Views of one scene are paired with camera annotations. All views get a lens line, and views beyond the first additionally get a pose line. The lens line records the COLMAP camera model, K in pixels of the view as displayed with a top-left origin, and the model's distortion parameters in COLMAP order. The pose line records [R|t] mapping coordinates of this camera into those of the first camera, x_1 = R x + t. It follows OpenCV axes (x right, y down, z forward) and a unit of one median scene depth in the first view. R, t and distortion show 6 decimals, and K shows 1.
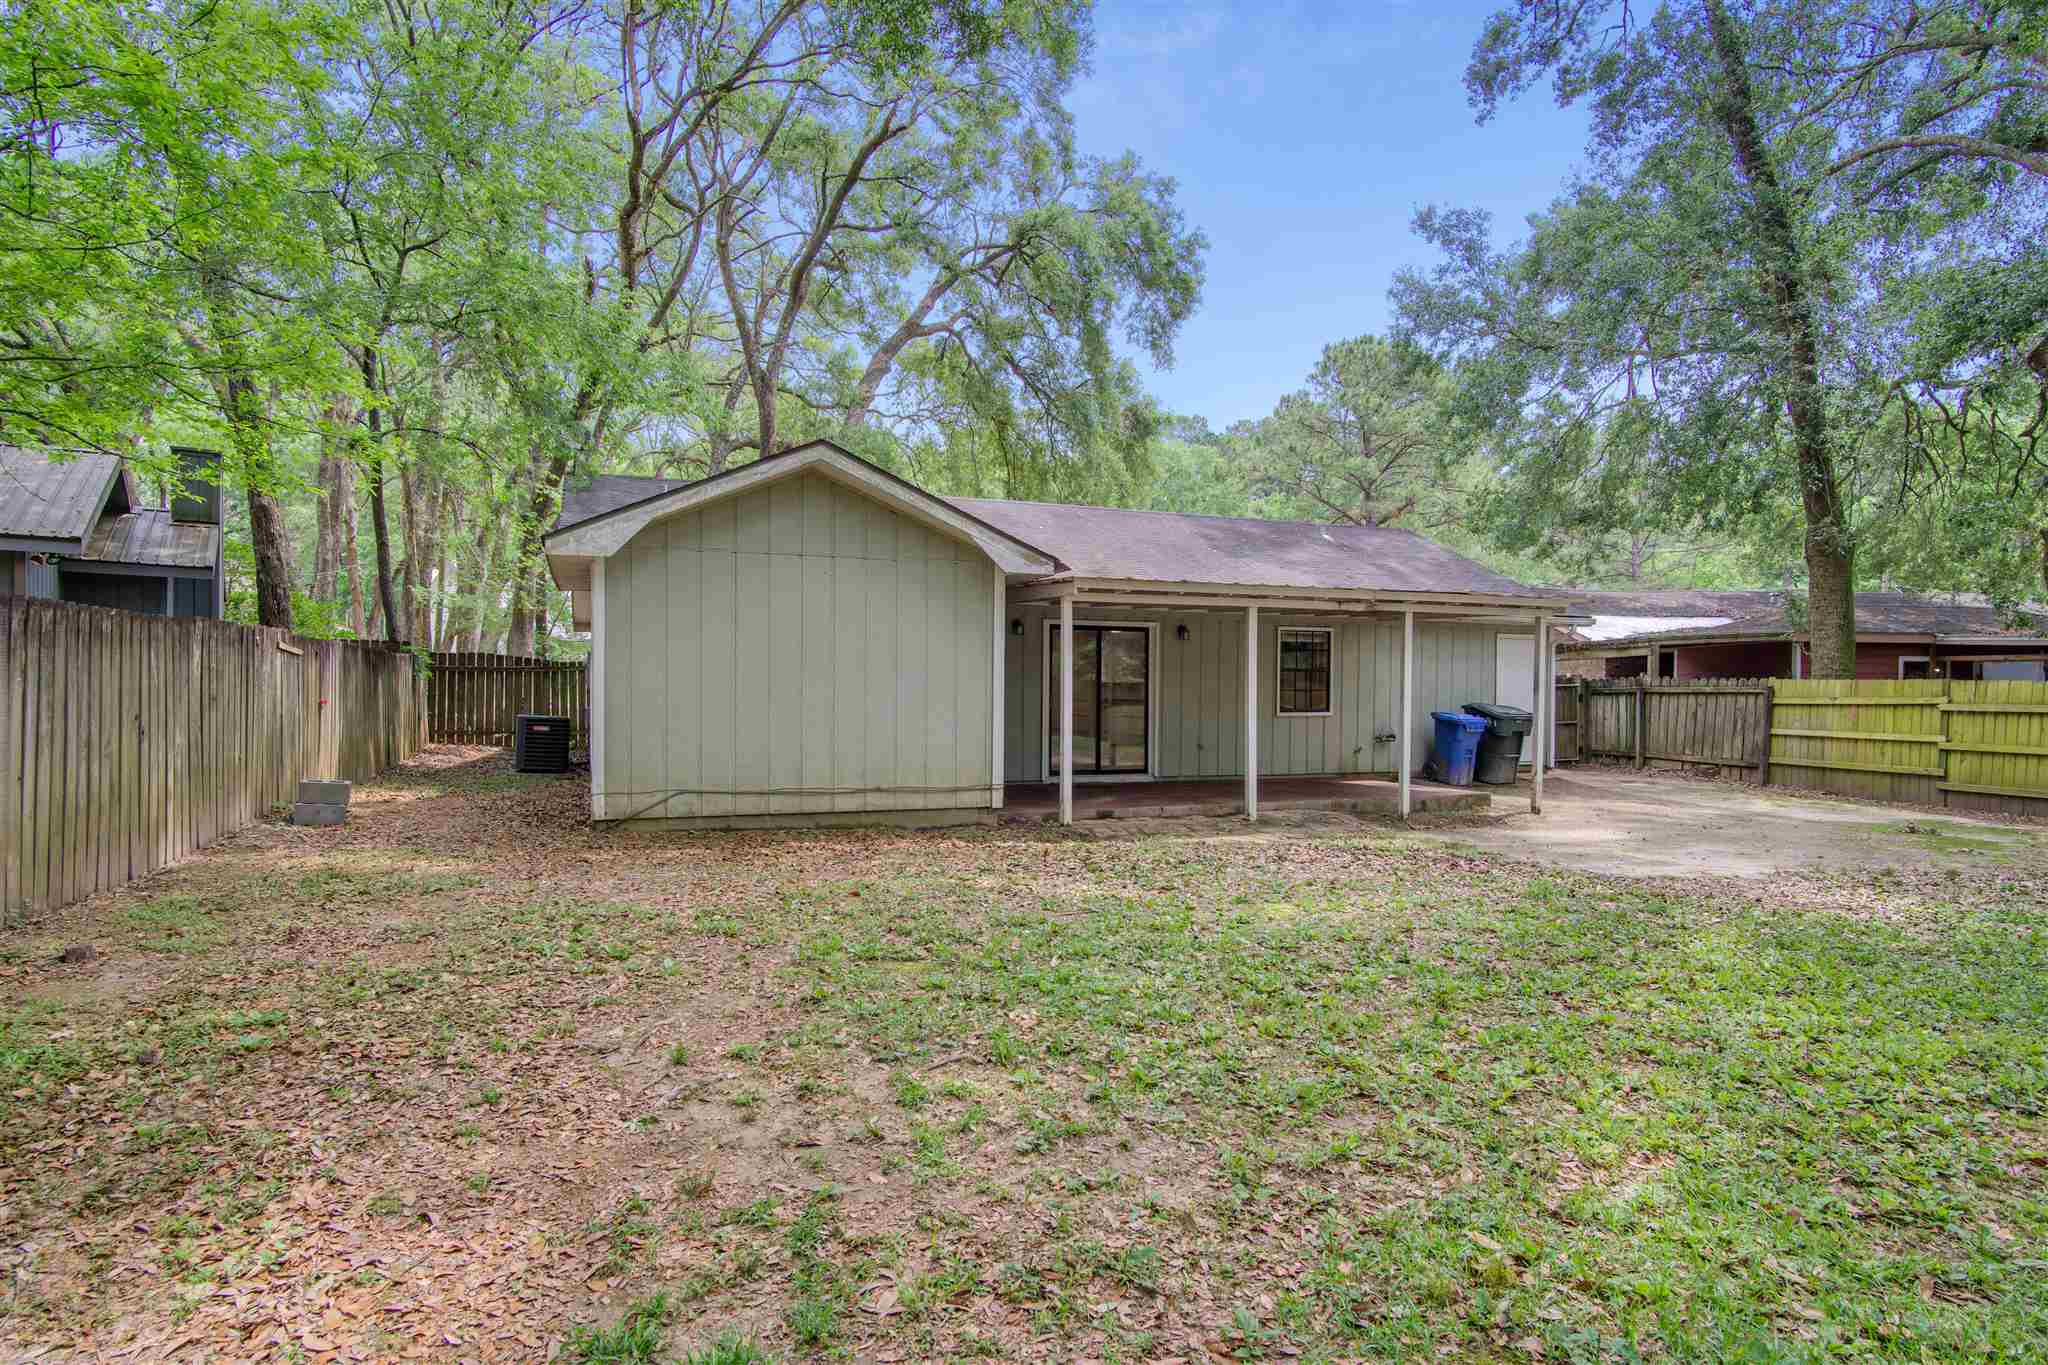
lens RADIAL K [[1122.5, 0, 1011.5], [0, 1122.5, 692.6], [0, 0, 1]] dist [-0.033422, 0.009932]
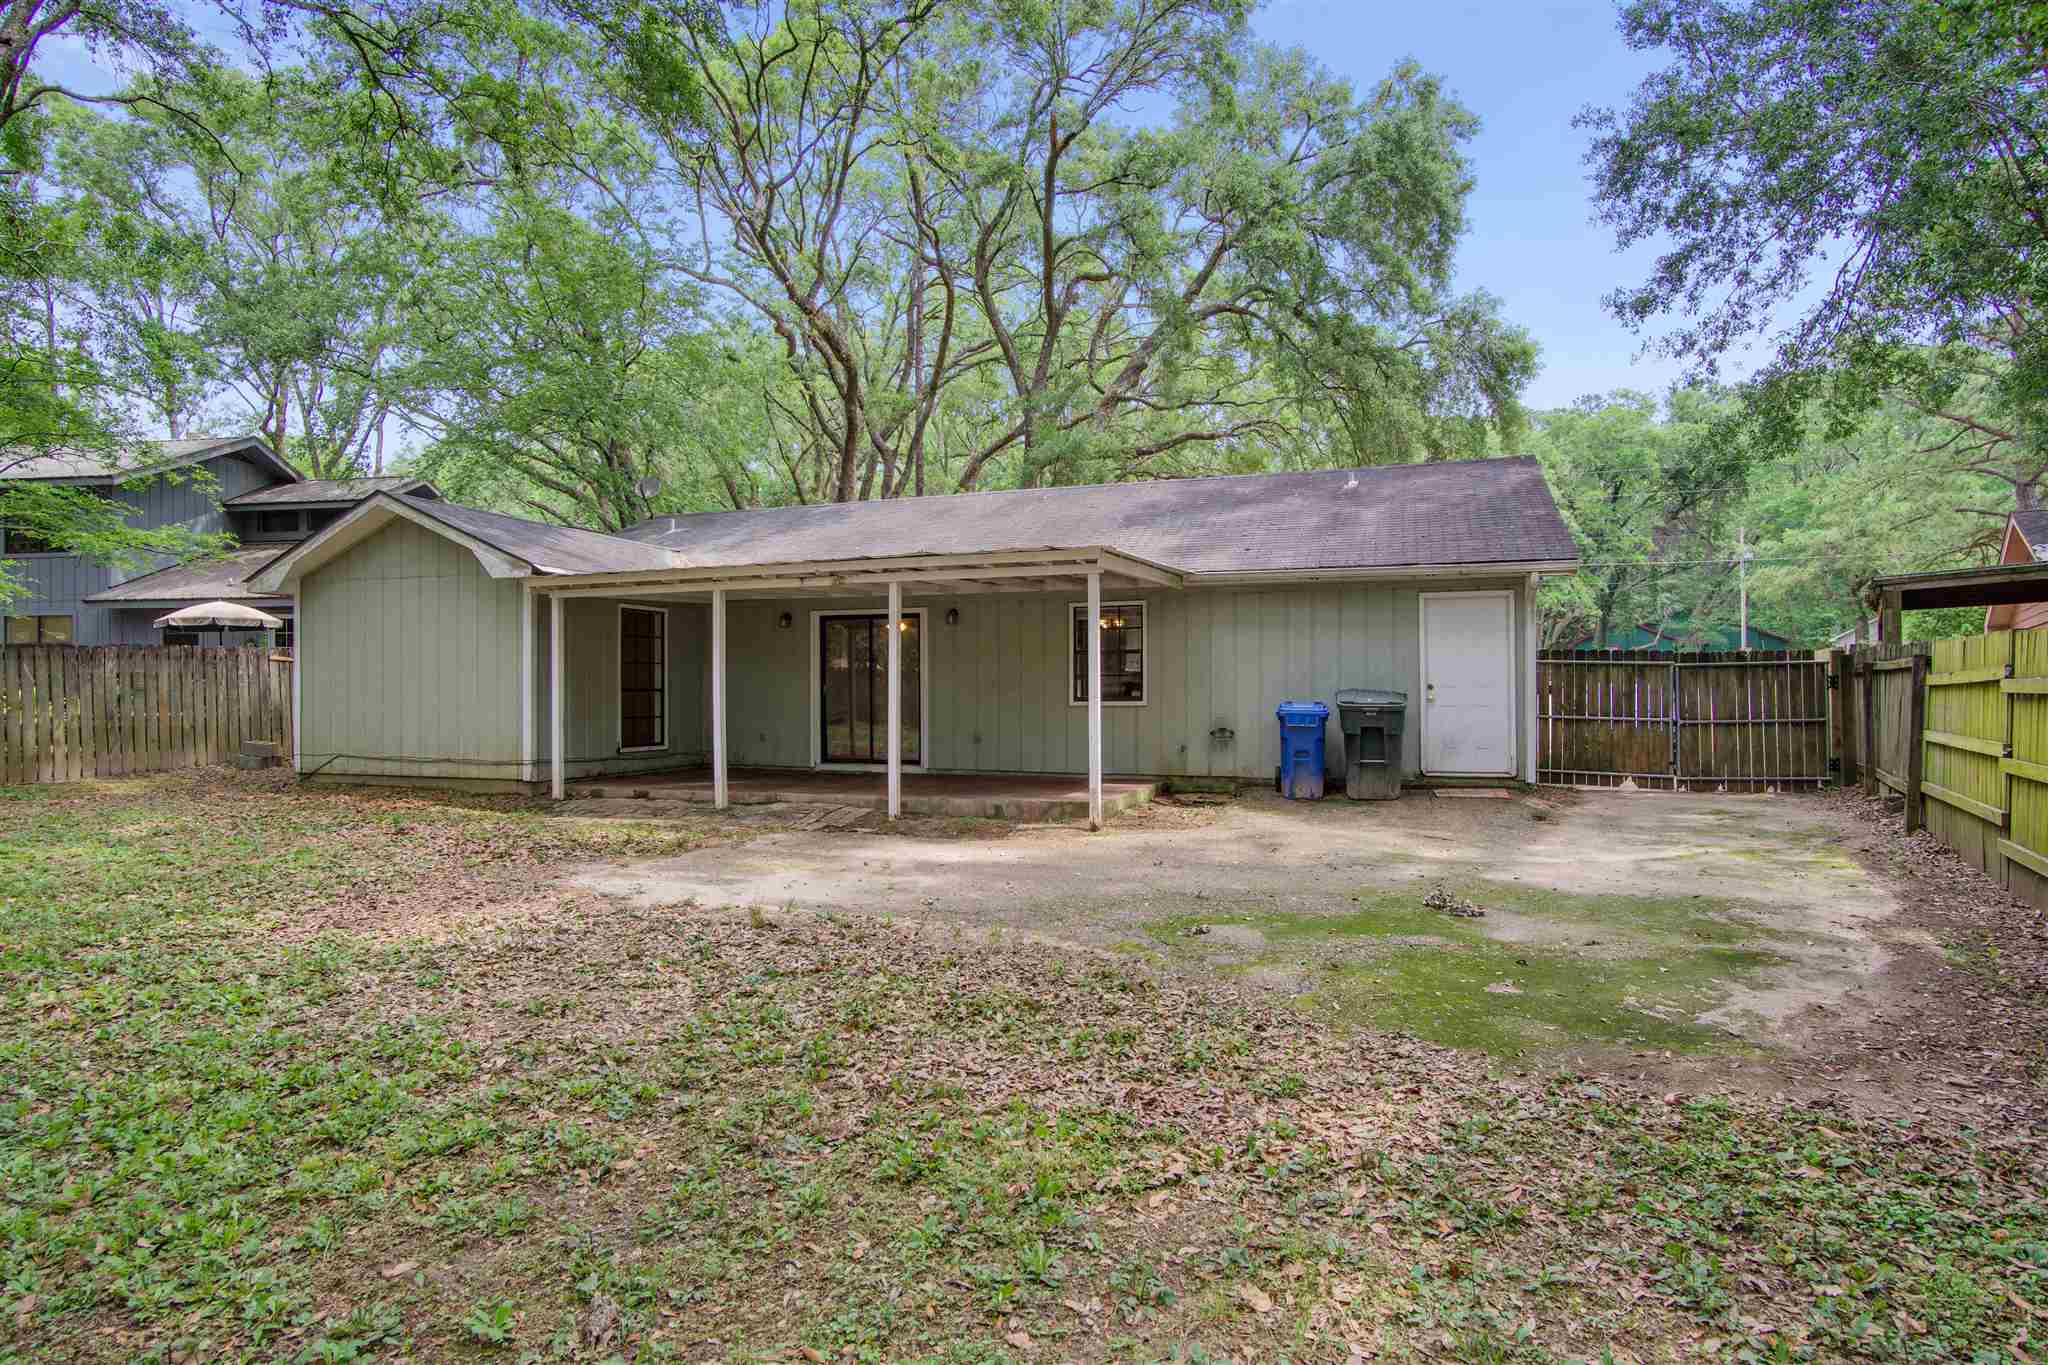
lens RADIAL K [[1077.2, 0, 1023.0], [0, 1077.2, 688.6], [0, 0, 1]] dist [-0.021910, 0.000031]
pose [[0.762645, -0.009202, -0.646751, 0.753990], [0.007450, 0.999957, -0.005442, 0.011741], [0.646774, -0.000668, 0.762681, 0.333679]]
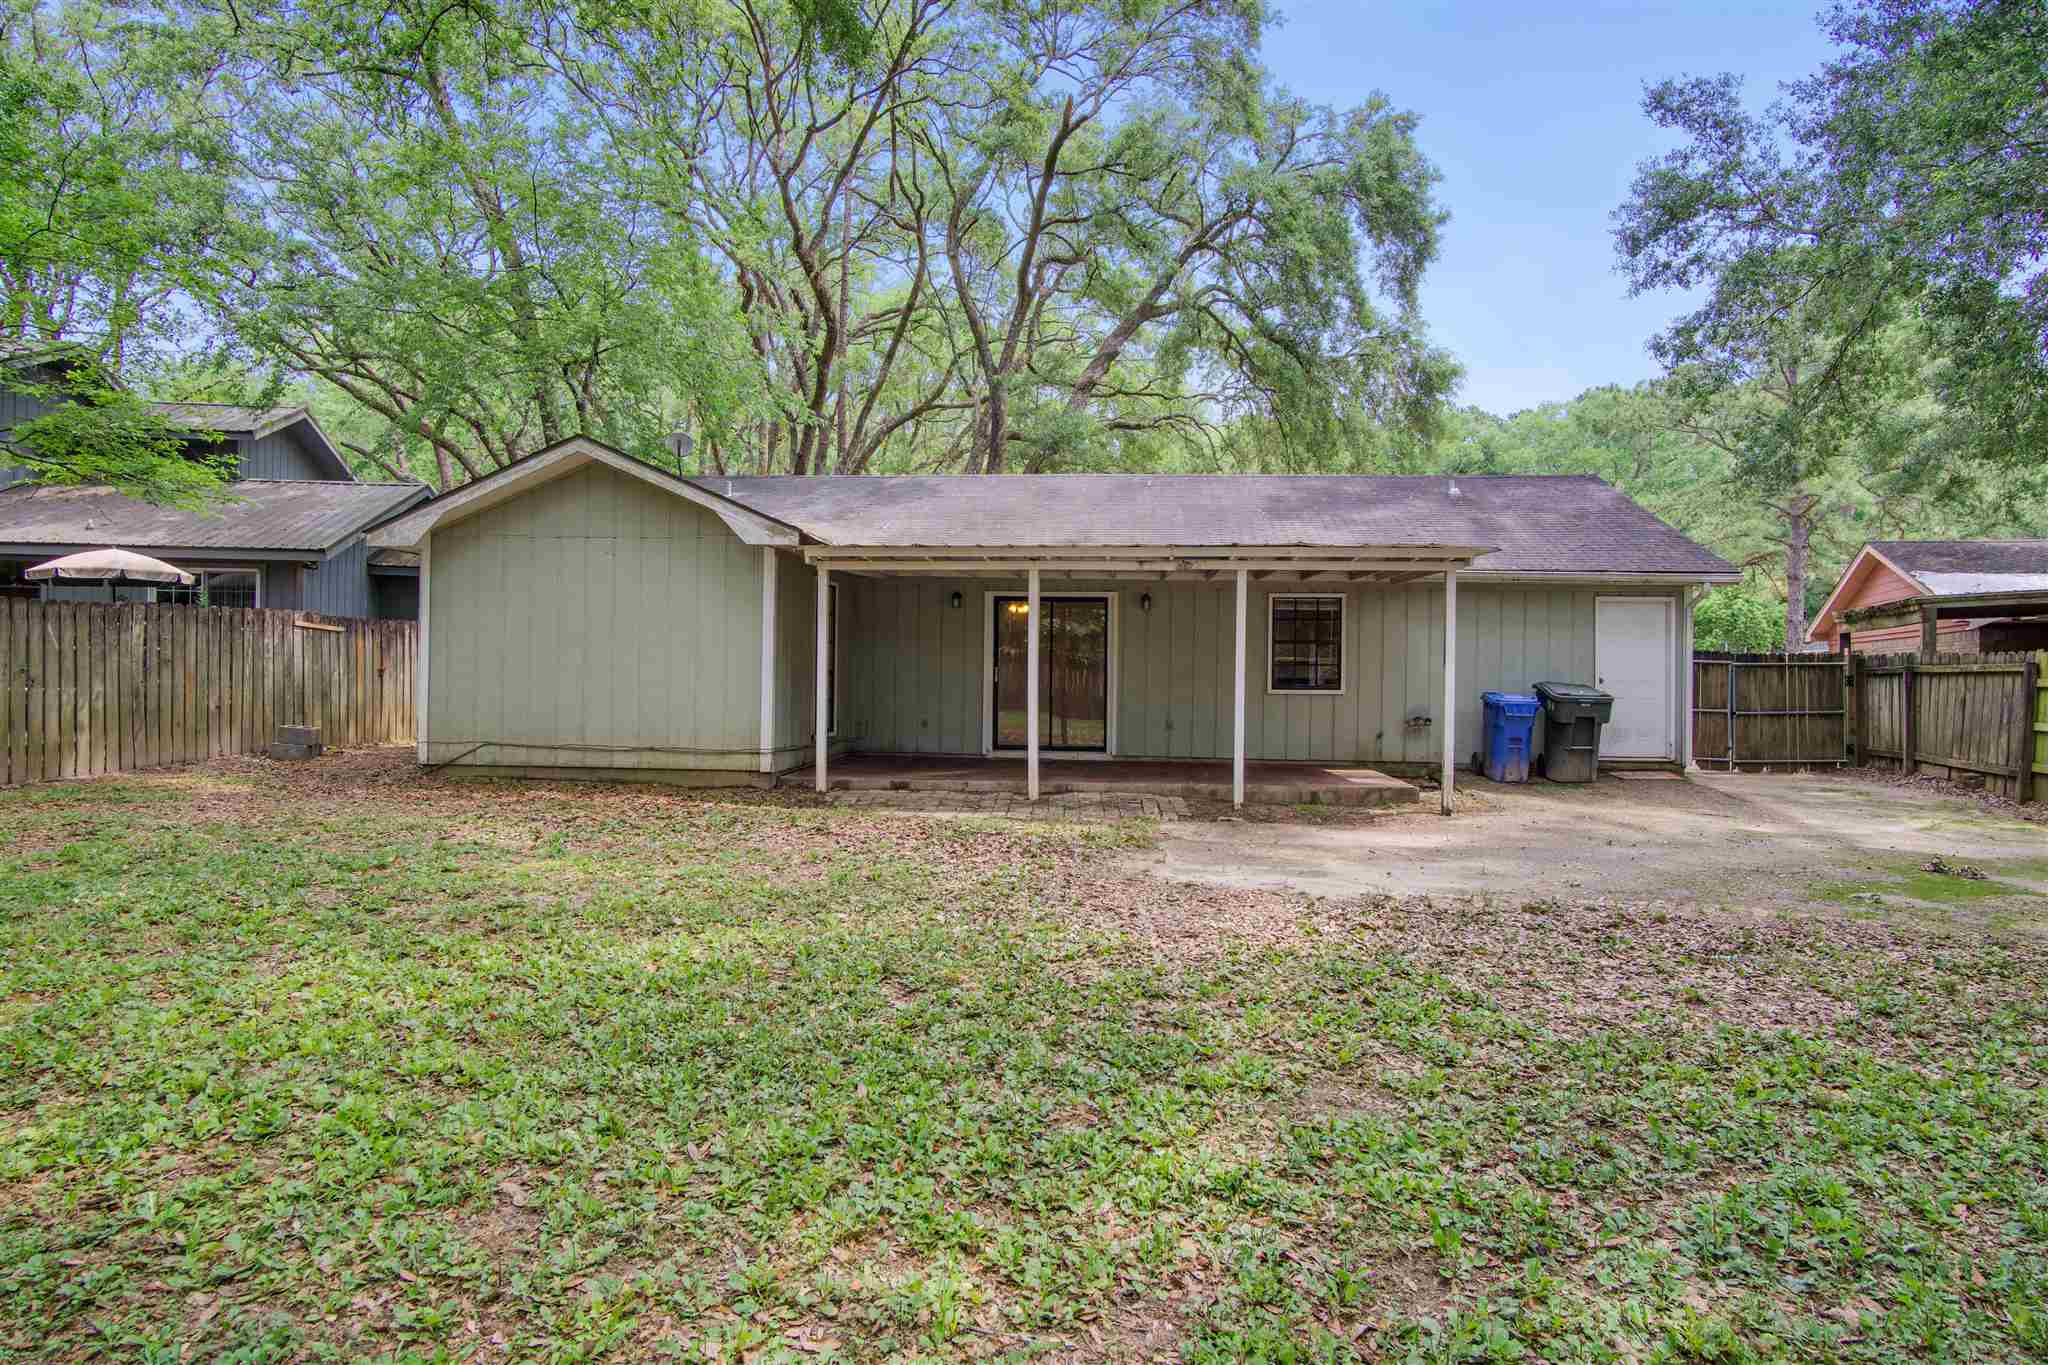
lens RADIAL K [[1100.1, 0, 1051.3], [0, 1100.1, 666.2], [0, 0, 1]] dist [-0.023717, 0.001259]
pose [[0.906721, 0.002608, -0.421722, 0.450509], [-0.007447, 0.999924, -0.009829, 0.008901], [0.421664, 0.012053, 0.906672, 0.129418]]
